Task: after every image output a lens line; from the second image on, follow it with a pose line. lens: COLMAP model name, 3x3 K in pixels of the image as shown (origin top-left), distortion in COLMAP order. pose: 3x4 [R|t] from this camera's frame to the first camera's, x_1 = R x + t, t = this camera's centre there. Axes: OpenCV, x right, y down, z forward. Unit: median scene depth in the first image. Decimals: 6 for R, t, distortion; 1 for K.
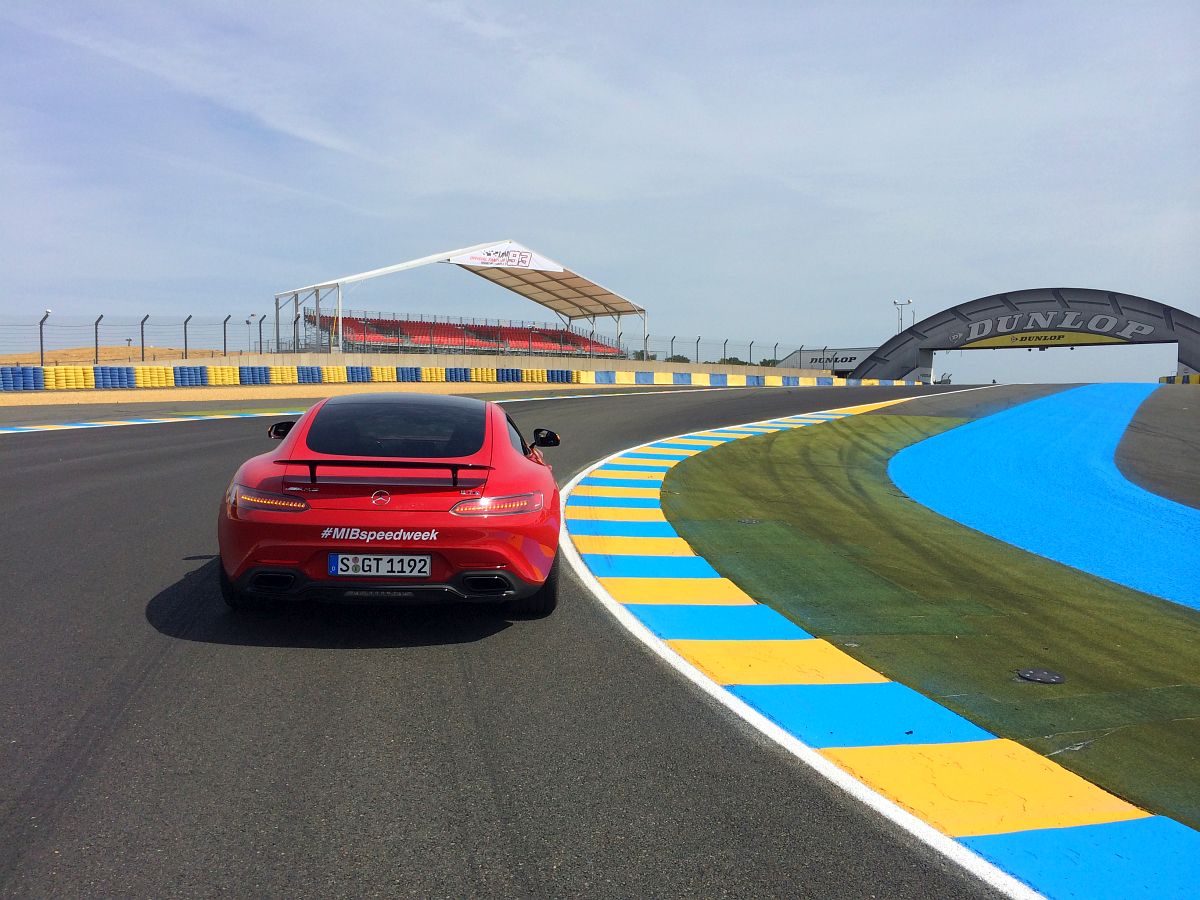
lens RADIAL K [[1034.2, 0, 600.0], [0, 1034.2, 450.0], [0, 0, 1]] dist [0.078994, -0.100562]
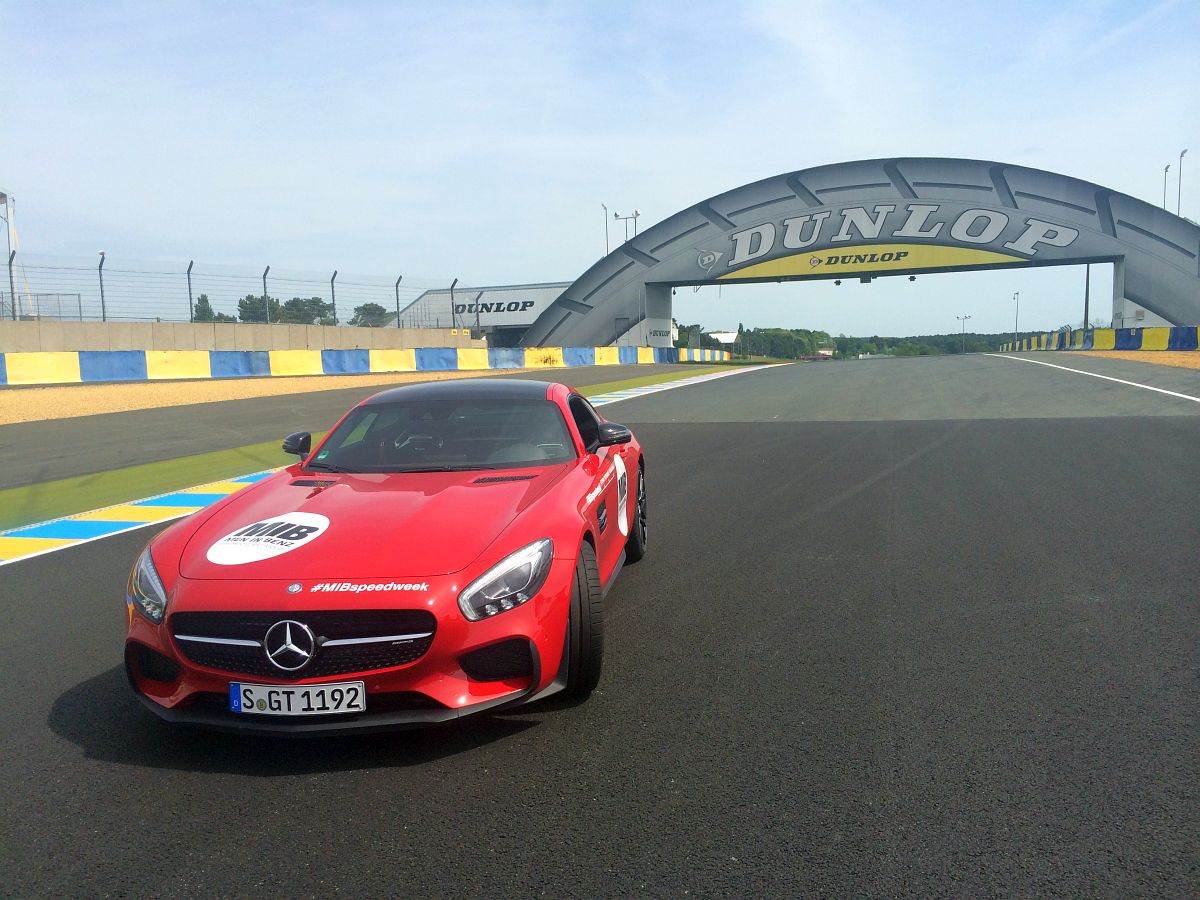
lens RADIAL K [[1034.2, 0, 600.0], [0, 1034.2, 450.0], [0, 0, 1]] dist [0.078994, -0.100562]
pose [[0.973822, -0.050131, 0.221715, 0.176096], [0.038982, 0.997759, 0.054383, -0.045637], [-0.223945, -0.044317, 0.973594, 0.527382]]
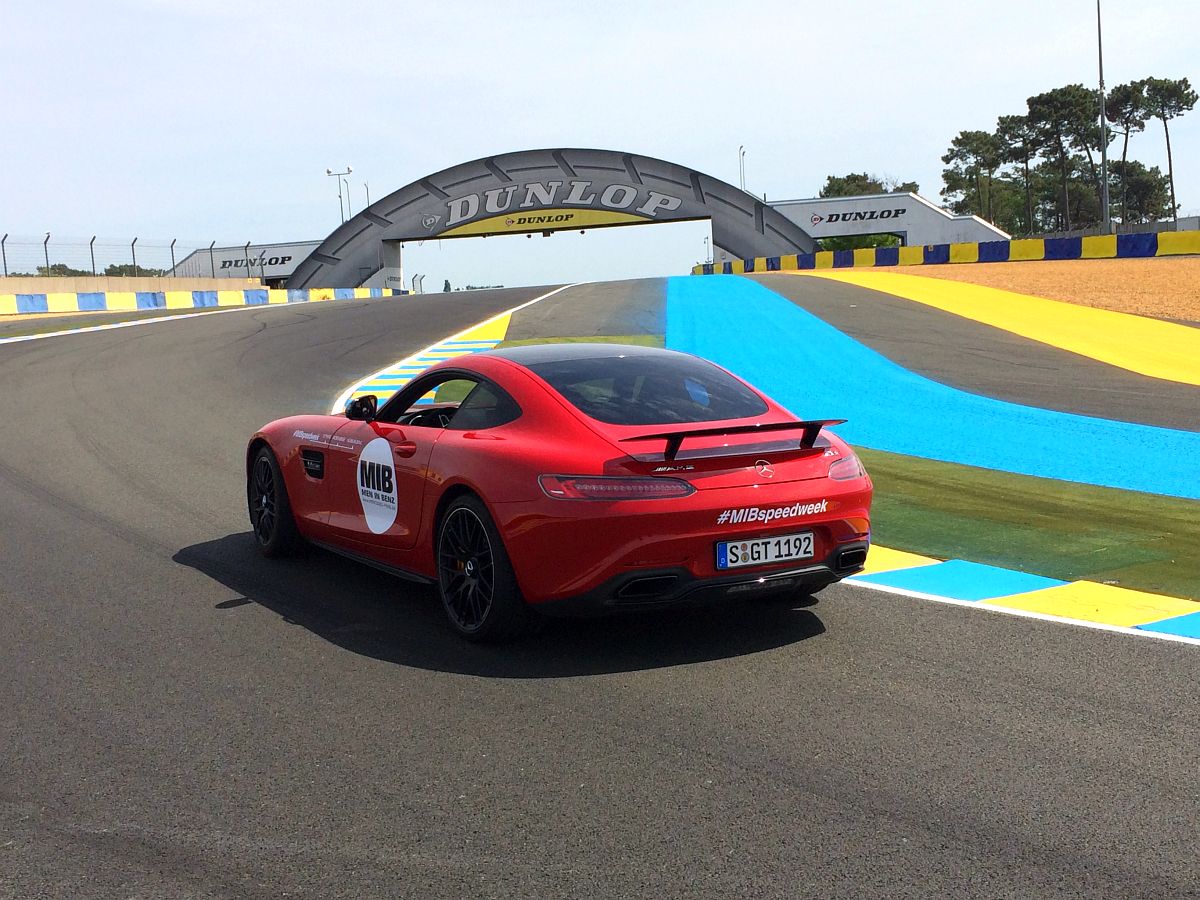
lens RADIAL K [[1597.6, 0, 600.0], [0, 1597.6, 450.0], [0, 0, 1]] dist [0.060153, -0.018275]
pose [[0.895649, -0.098639, 0.433685, -0.034975], [0.085134, 0.995089, 0.050507, -0.001751], [-0.436537, -0.008315, 0.899648, -0.003384]]
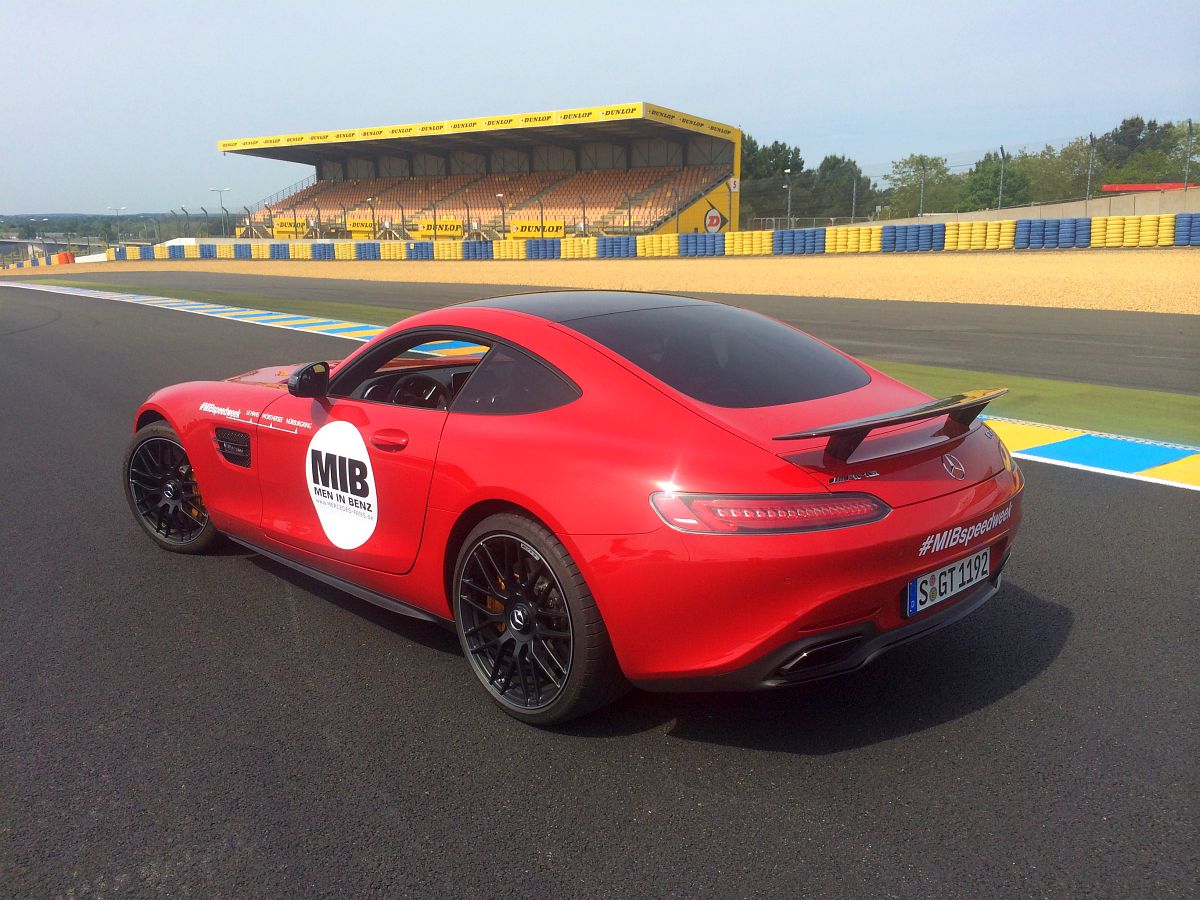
lens RADIAL K [[1034.2, 0, 600.0], [0, 1034.2, 450.0], [0, 0, 1]] dist [0.078994, -0.100562]
pose [[0.771243, -0.171618, 0.612969, -0.028730], [0.094947, 0.983212, 0.155816, -0.002911], [-0.629419, -0.061972, 0.774591, 0.026820]]
